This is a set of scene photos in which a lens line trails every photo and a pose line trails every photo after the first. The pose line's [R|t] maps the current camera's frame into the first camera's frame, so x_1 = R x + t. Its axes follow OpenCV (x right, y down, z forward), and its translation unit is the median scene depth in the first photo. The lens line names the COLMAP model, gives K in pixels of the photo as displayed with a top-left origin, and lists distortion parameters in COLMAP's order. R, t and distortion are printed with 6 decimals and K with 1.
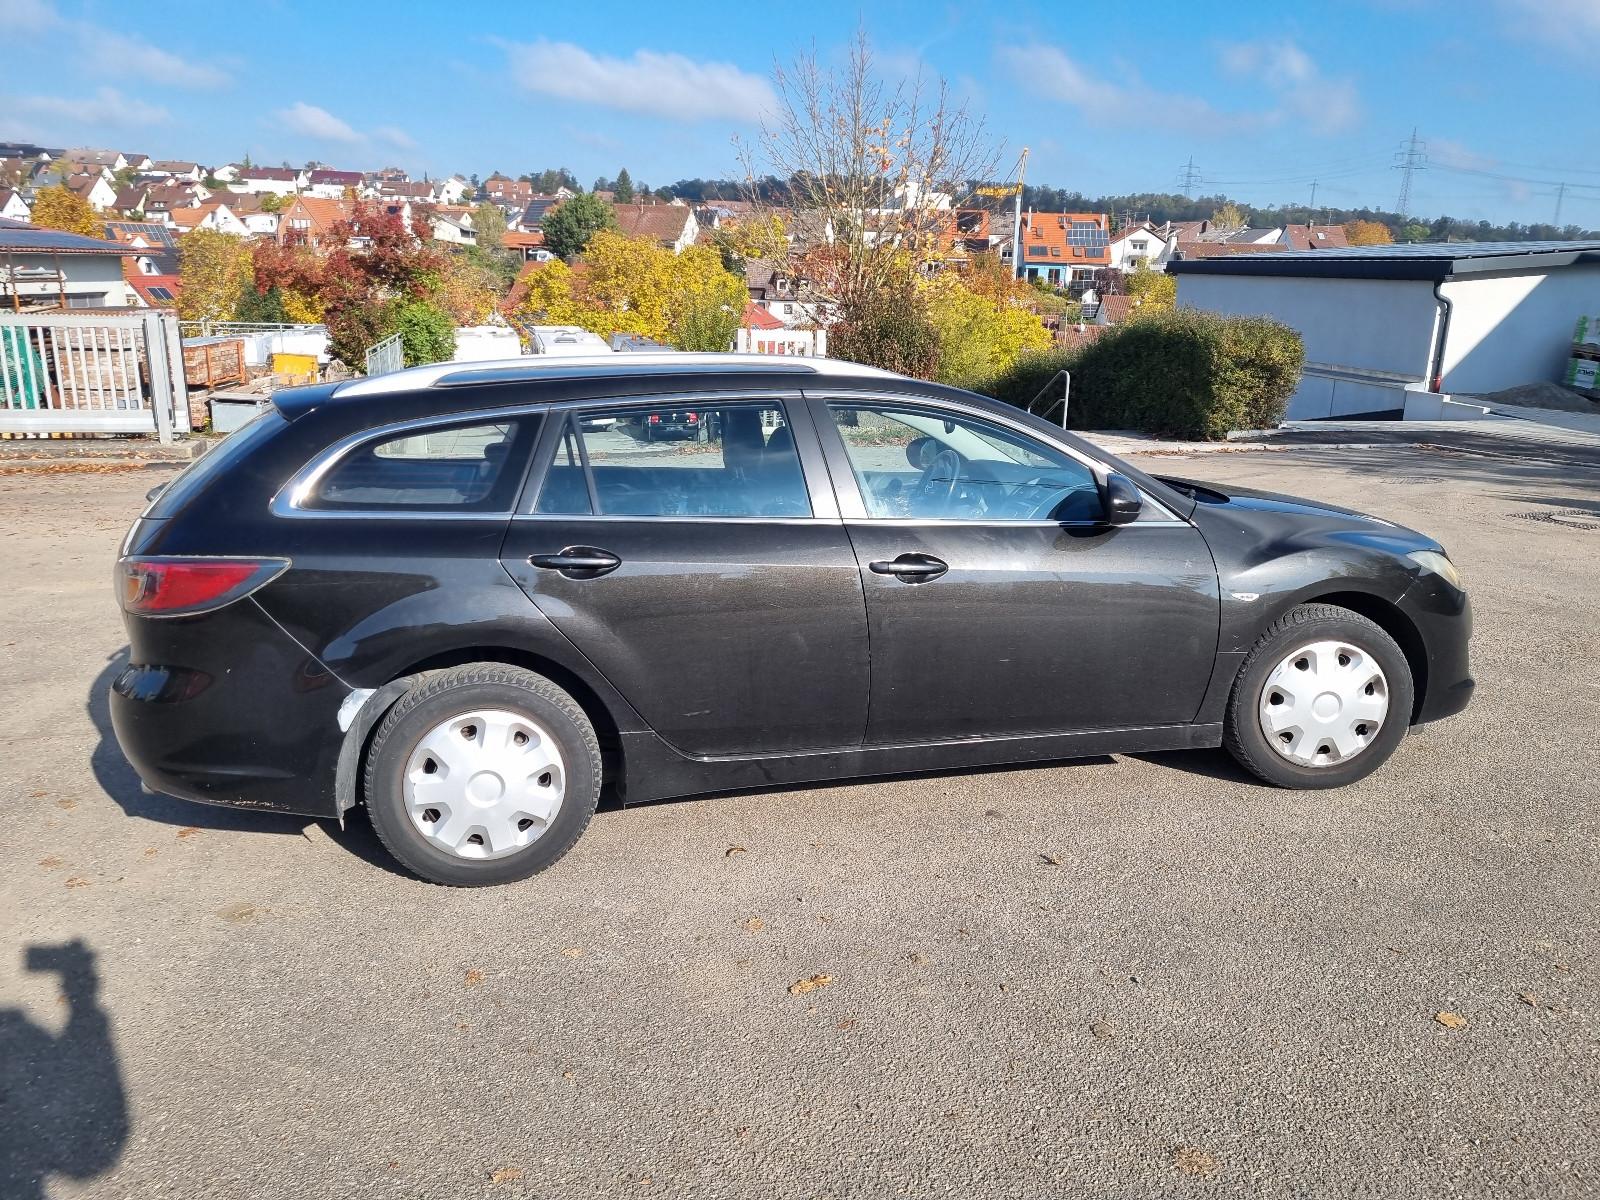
lens RADIAL K [[1201.9, 0, 829.1], [0, 1201.9, 591.8], [0, 0, 1]] dist [0.061057, -0.046106]
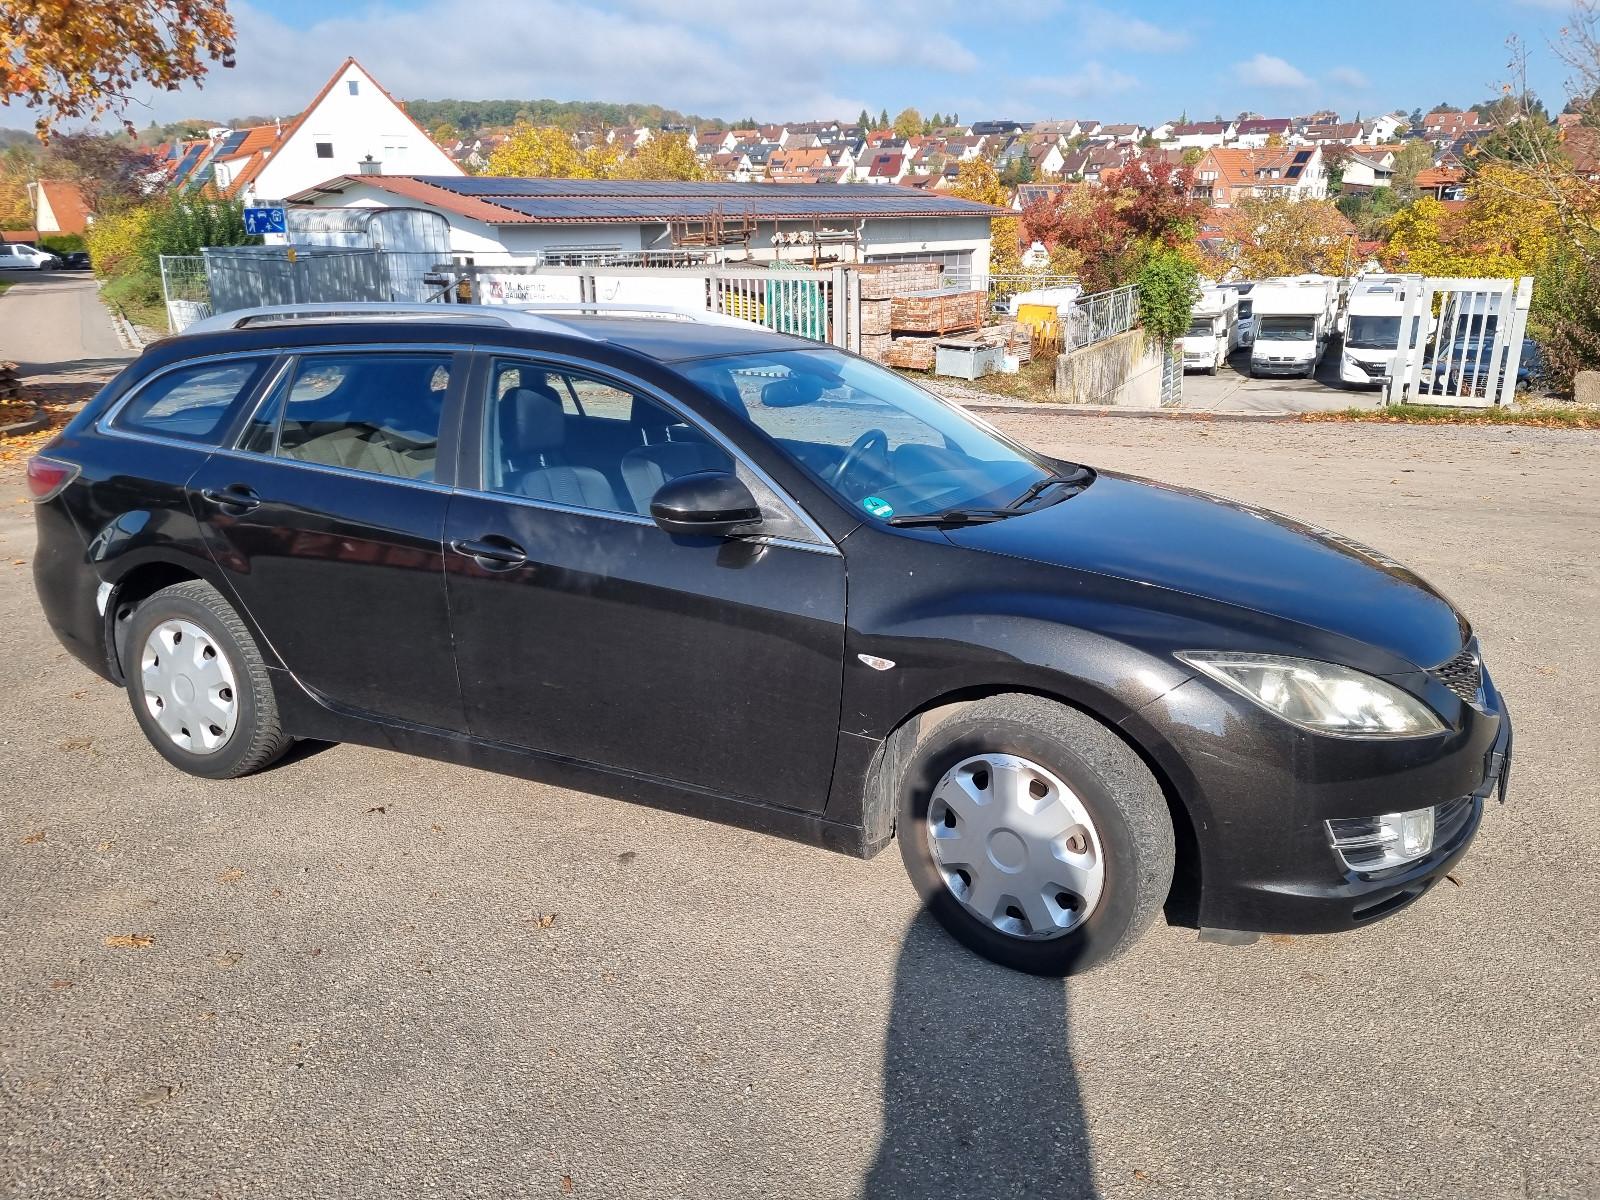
lens RADIAL K [[1201.9, 0, 829.1], [0, 1201.9, 591.8], [0, 0, 1]] dist [0.061057, -0.046106]
pose [[0.766033, 0.162318, -0.621970, 0.137296], [-0.138016, 0.986559, 0.087483, -0.017227], [0.627810, 0.018827, 0.778139, 0.078653]]
